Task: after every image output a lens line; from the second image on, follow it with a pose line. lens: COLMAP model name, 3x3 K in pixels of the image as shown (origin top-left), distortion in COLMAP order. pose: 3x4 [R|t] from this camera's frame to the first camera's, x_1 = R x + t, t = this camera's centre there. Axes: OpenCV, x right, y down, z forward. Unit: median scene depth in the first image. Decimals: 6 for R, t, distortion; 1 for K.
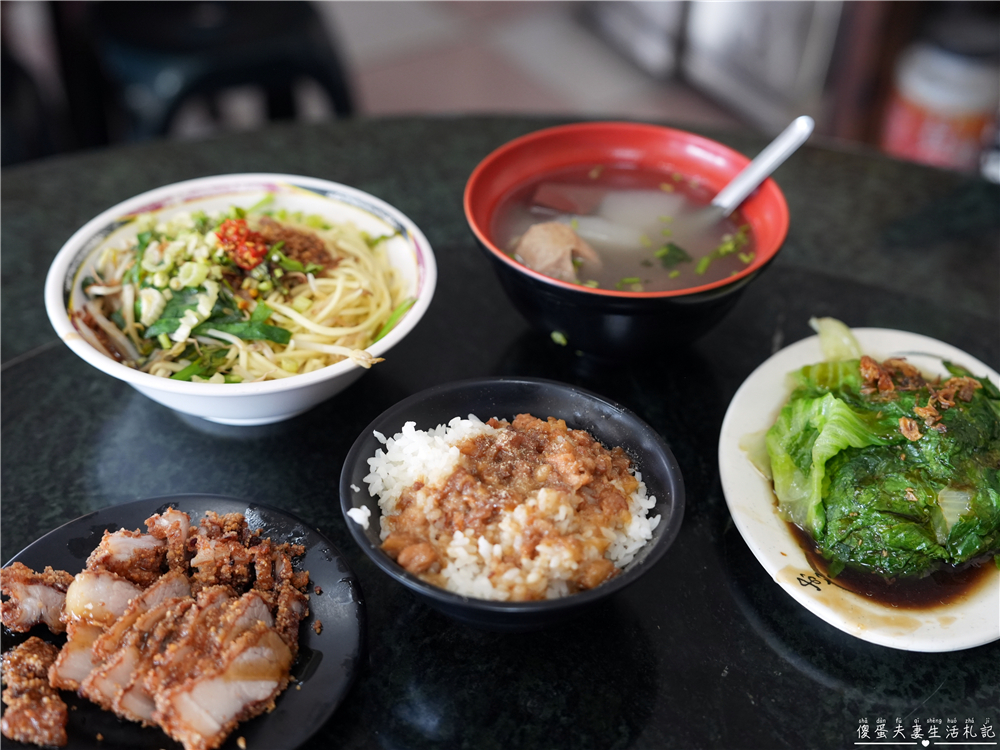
lens RADIAL K [[1280.8, 0, 500.4], [0, 1280.8, 374.6], [0, 0, 1]] dist [0.038729, 0.000000]
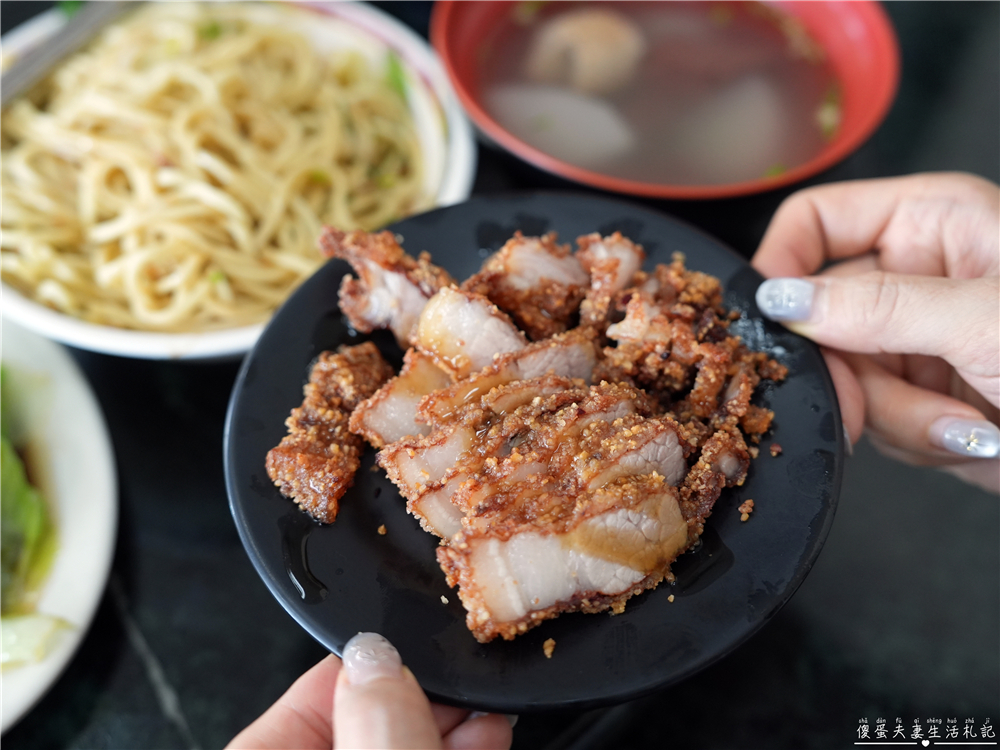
lens RADIAL K [[1183.3, 0, 503.1], [0, 1183.3, 376.1], [0, 0, 1]] dist [-0.012926, 0.000000]
pose [[0.819455, 0.422402, -0.387389, -0.046987], [-0.284261, 0.886444, 0.365257, -0.035806], [0.497684, -0.189192, 0.846473, 0.486625]]
